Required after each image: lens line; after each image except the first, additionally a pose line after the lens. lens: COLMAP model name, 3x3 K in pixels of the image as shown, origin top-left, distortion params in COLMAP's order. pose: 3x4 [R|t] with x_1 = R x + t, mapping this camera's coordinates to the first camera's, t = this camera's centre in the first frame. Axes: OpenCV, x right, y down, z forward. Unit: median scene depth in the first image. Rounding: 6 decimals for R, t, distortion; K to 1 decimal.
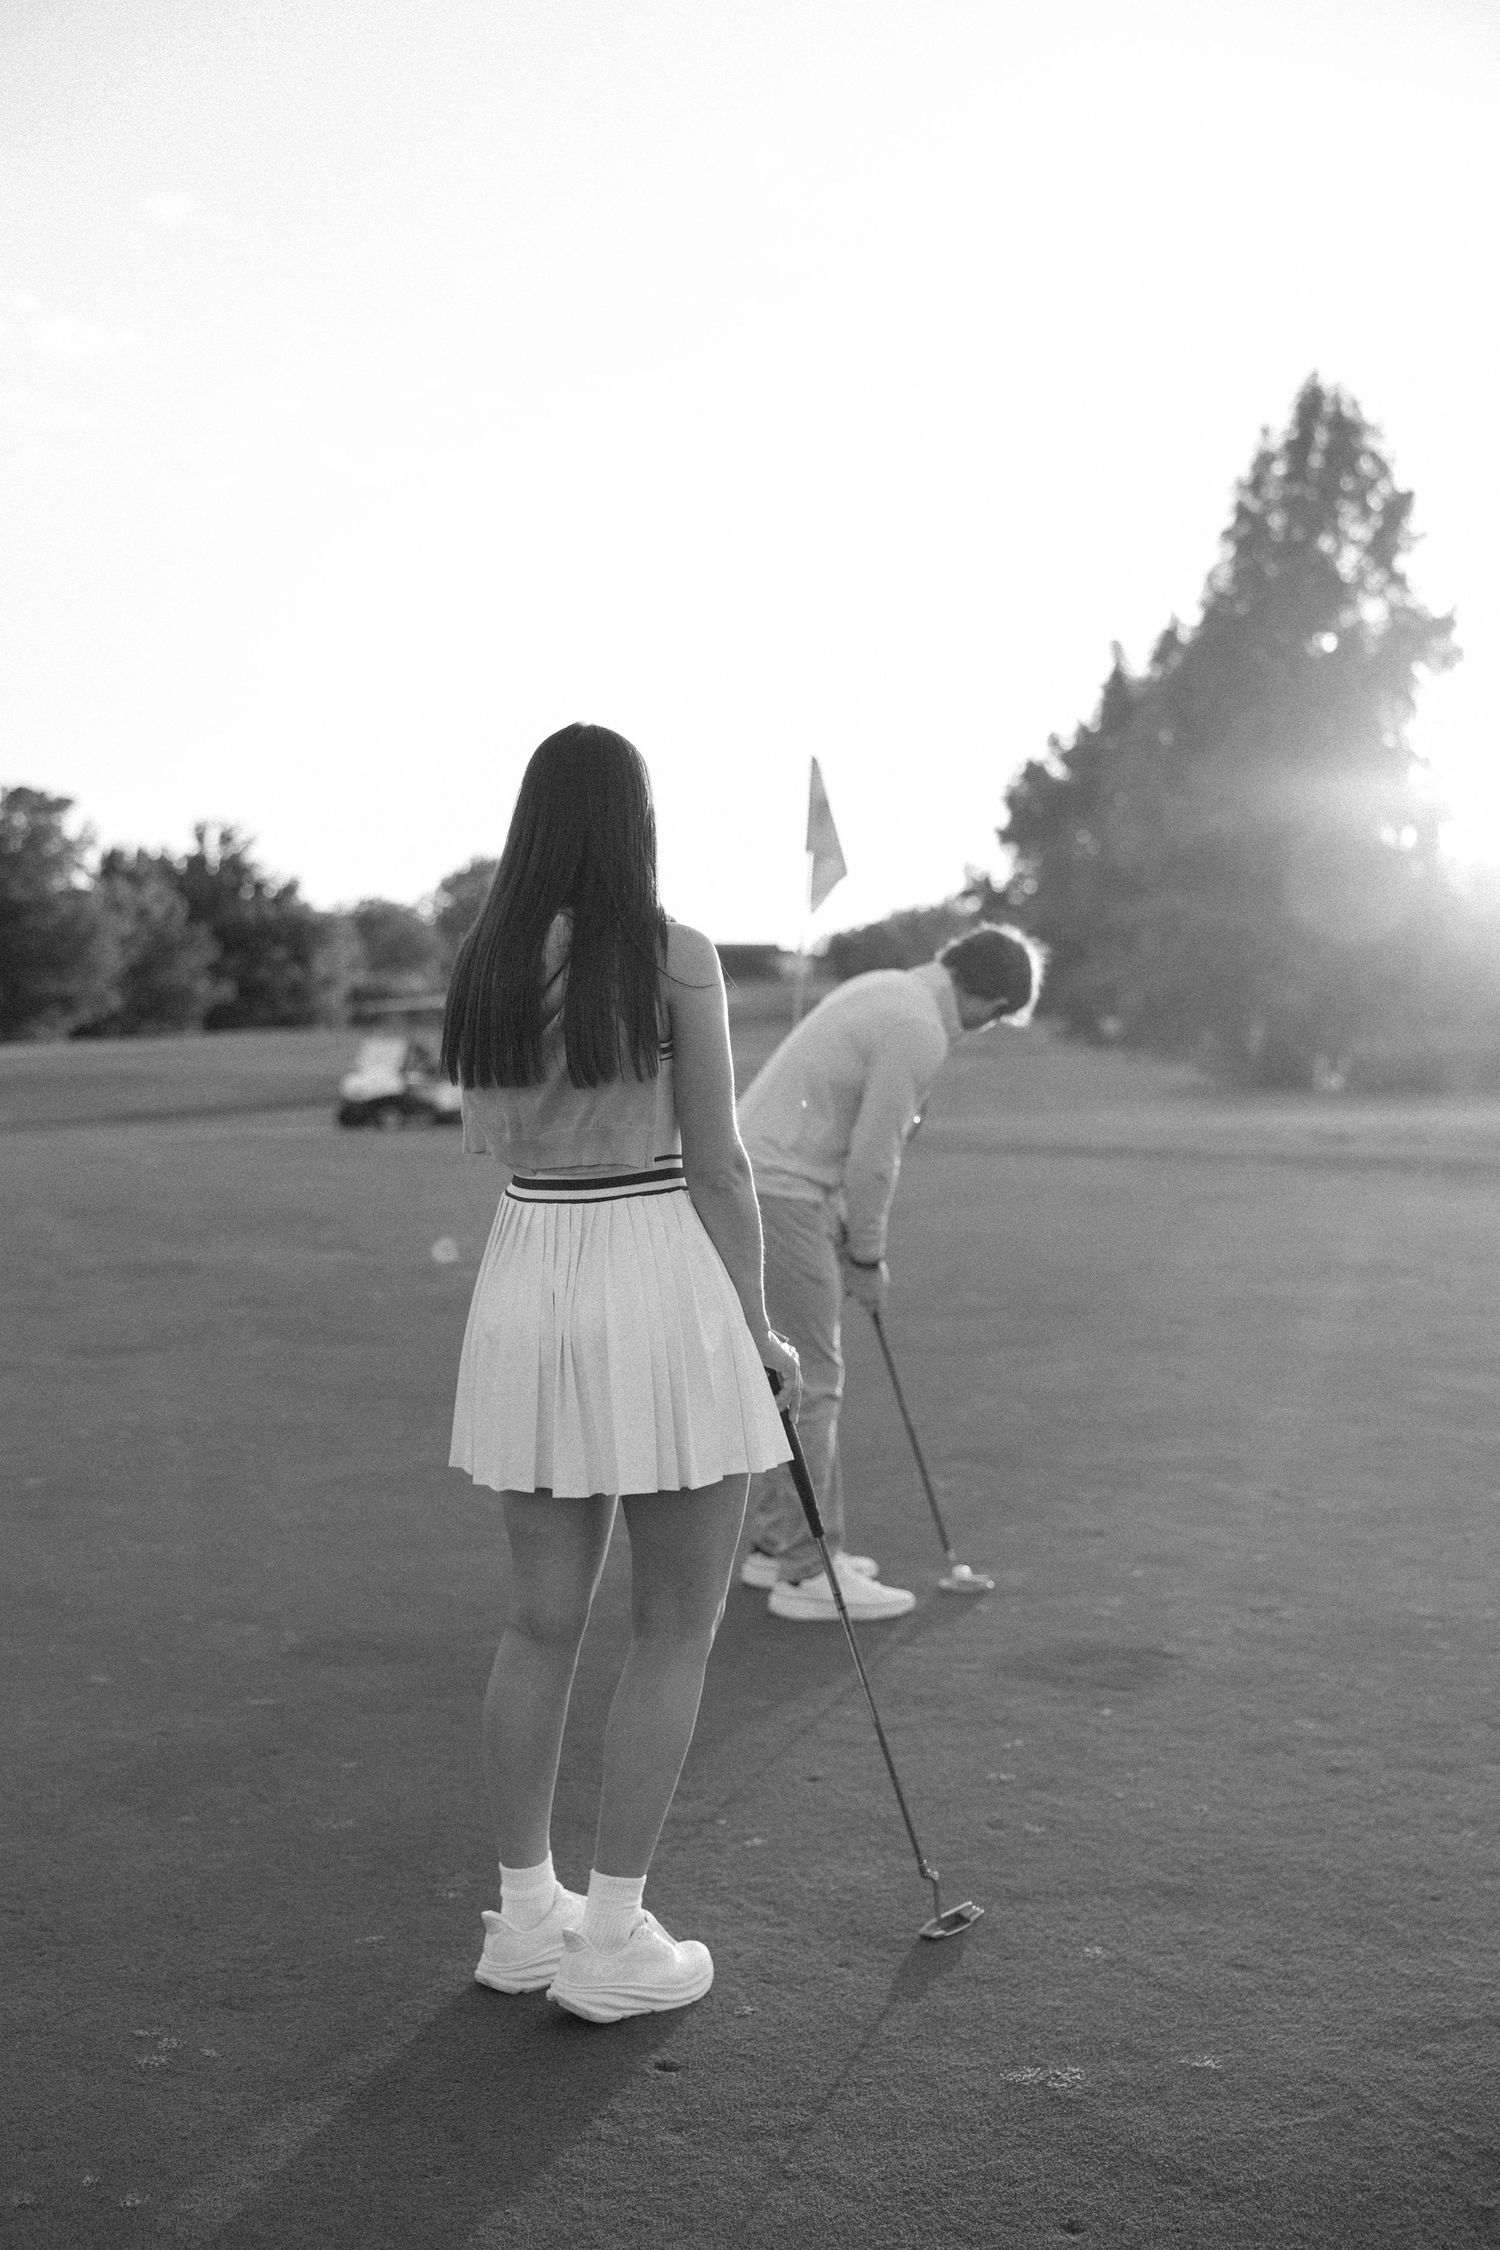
lens RADIAL K [[2822.0, 0, 715.6], [0, 2822.0, 1122.4], [0, 0, 1]] dist [0.030217, 0.005756]
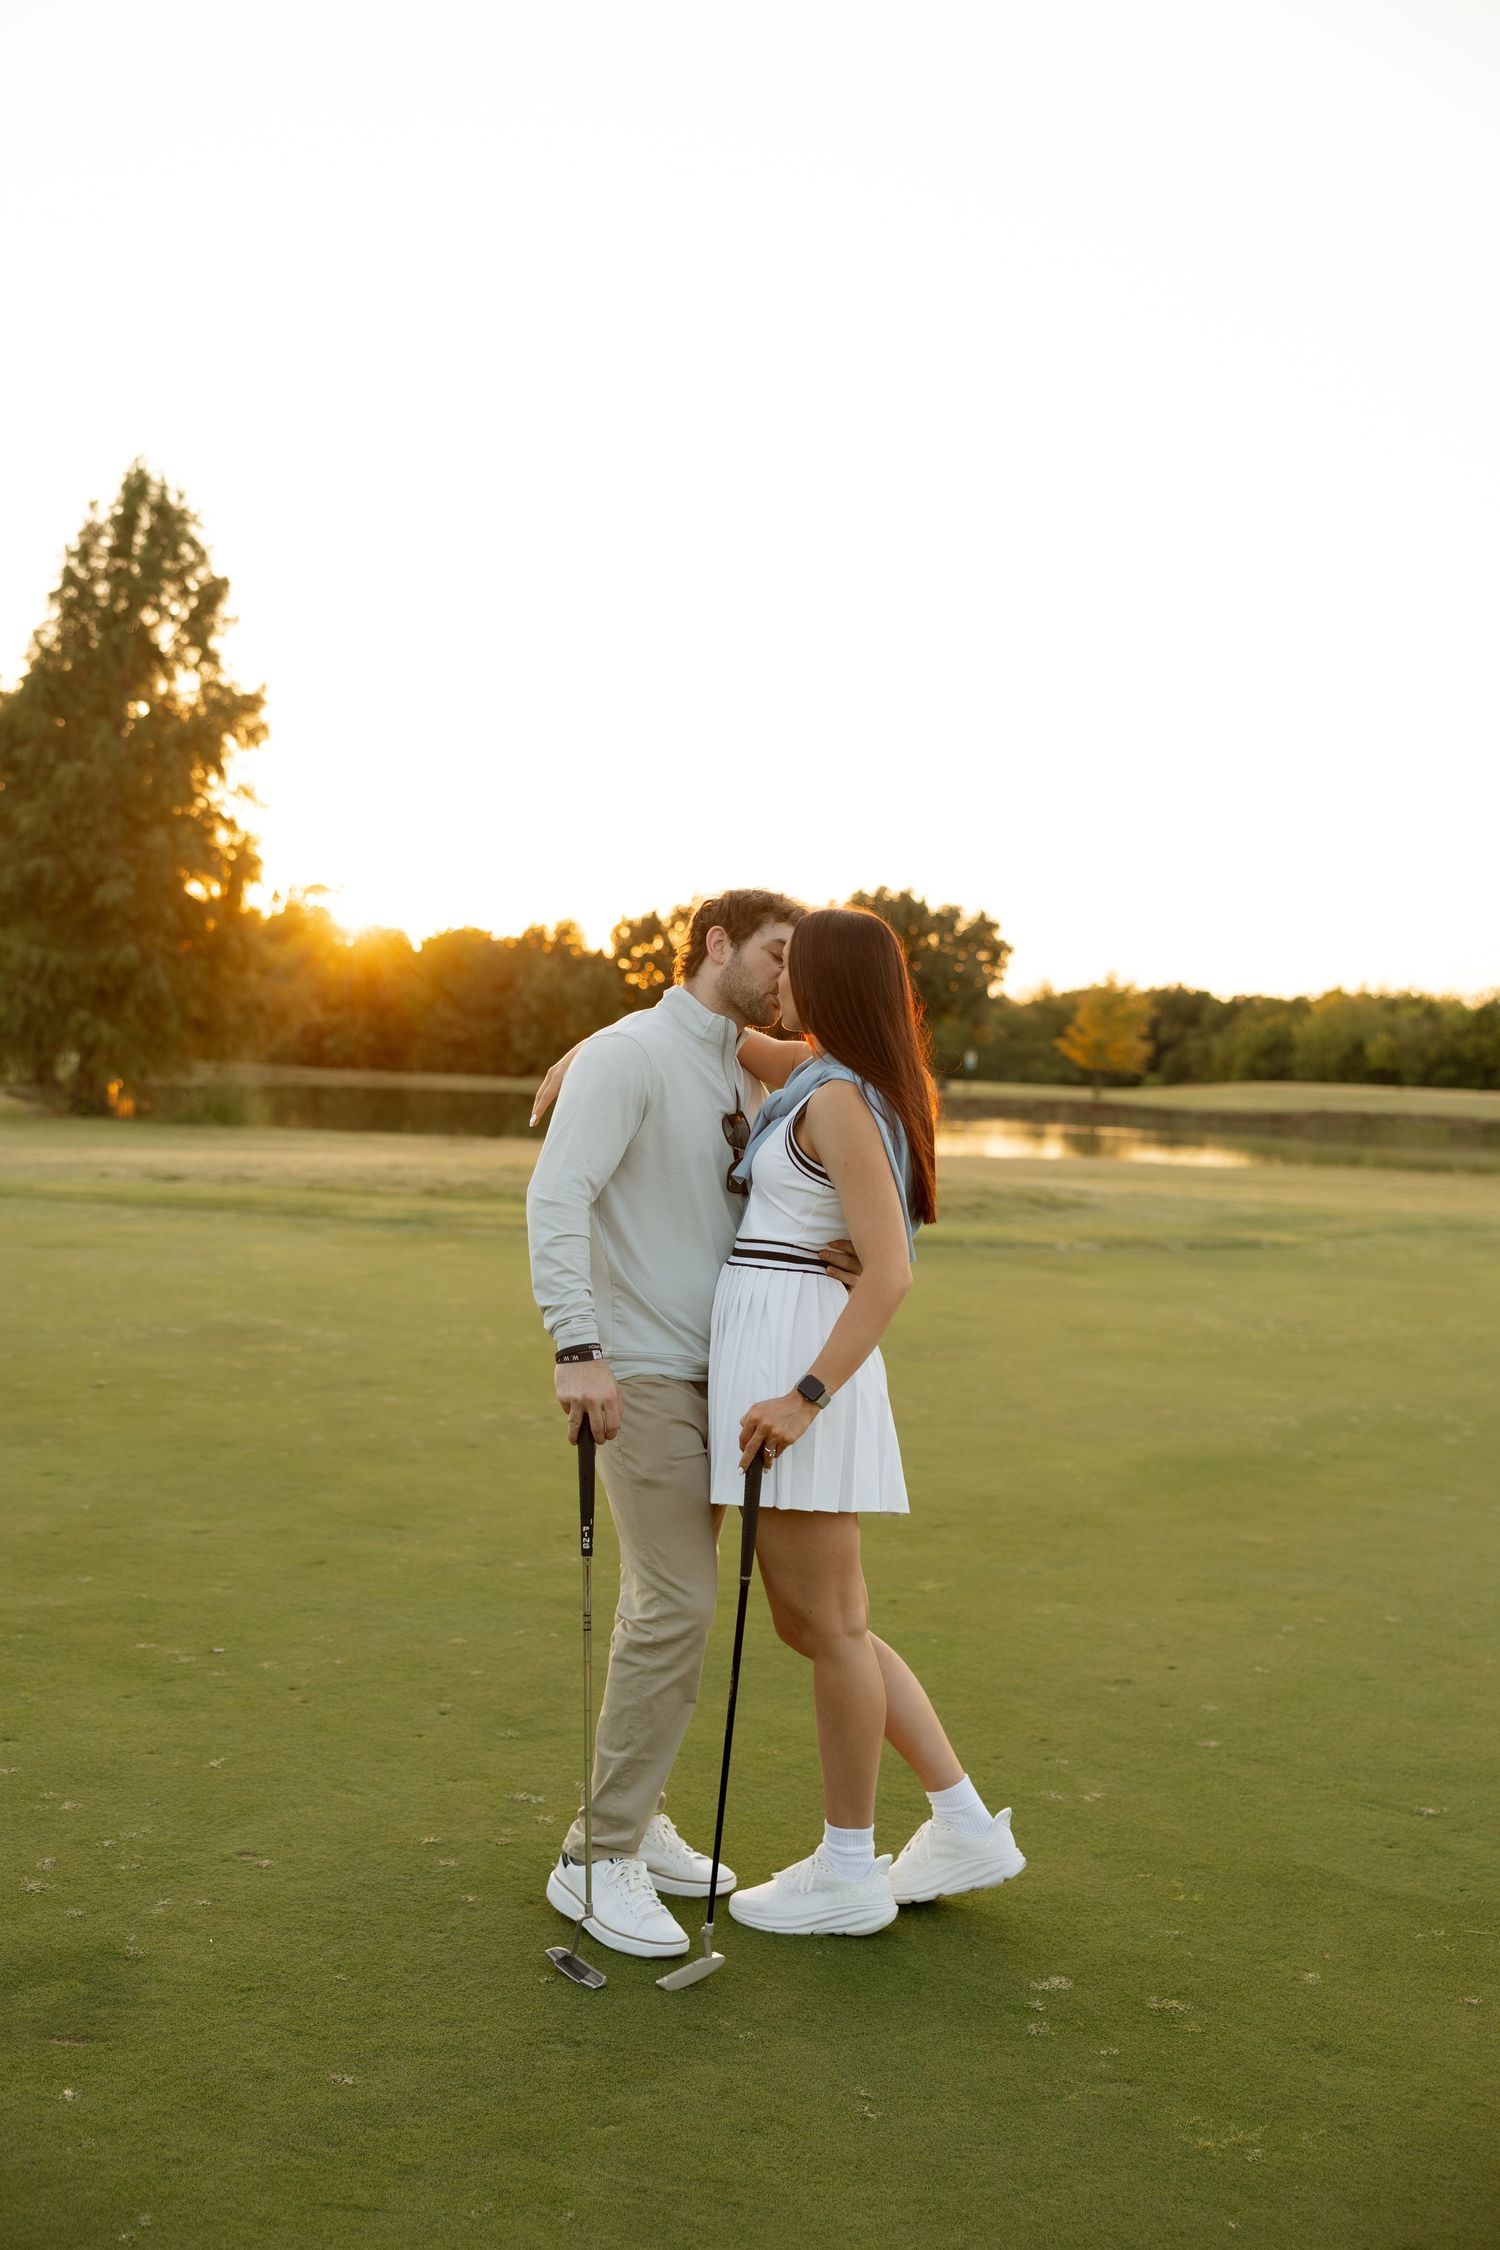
lens RADIAL K [[2491.1, 0, 752.7], [0, 2491.1, 1102.5], [0, 0, 1]] dist [0.000375, -0.014055]
pose [[0.893264, 0.031654, 0.448417, 0.000354], [-0.024998, 0.999472, -0.020755, -0.003900], [-0.448838, 0.007330, 0.893583, 0.042369]]
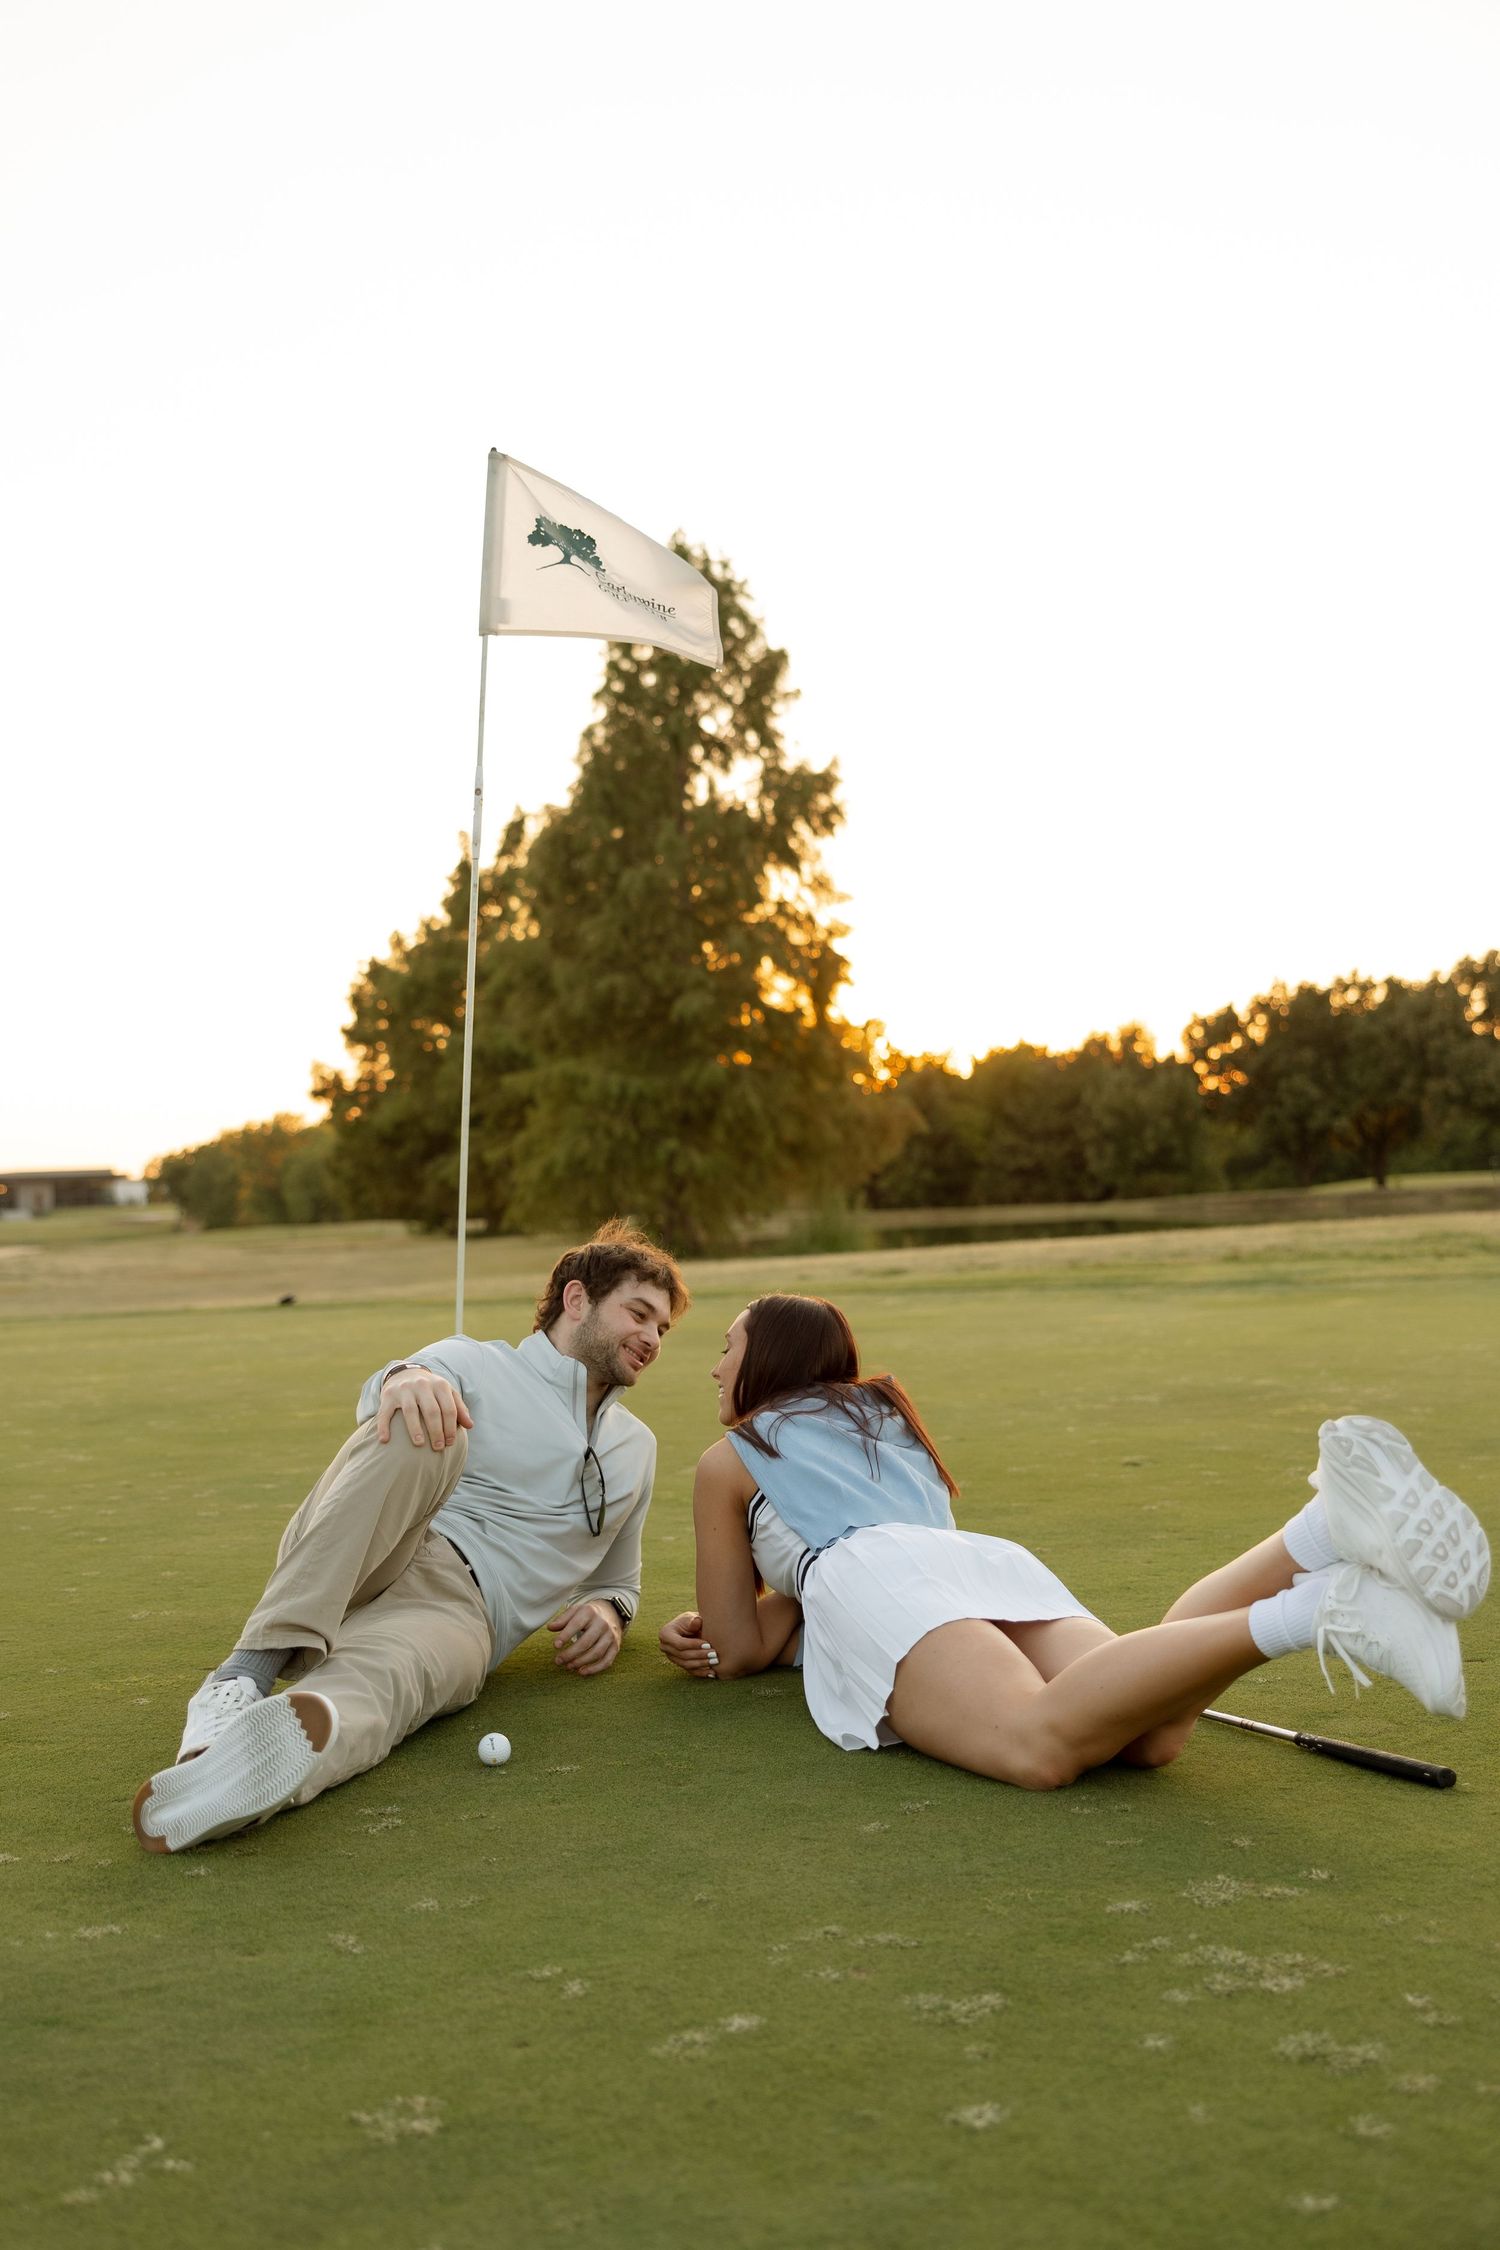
lens RADIAL K [[2653.6, 0, 698.3], [0, 2653.6, 1128.8], [0, 0, 1]] dist [-0.005312, 0.017410]
pose [[0.970255, -0.032822, 0.239851, -0.010677], [0.051221, 0.996169, -0.070881, 0.008253], [-0.236606, 0.081058, 0.968219, 0.121760]]
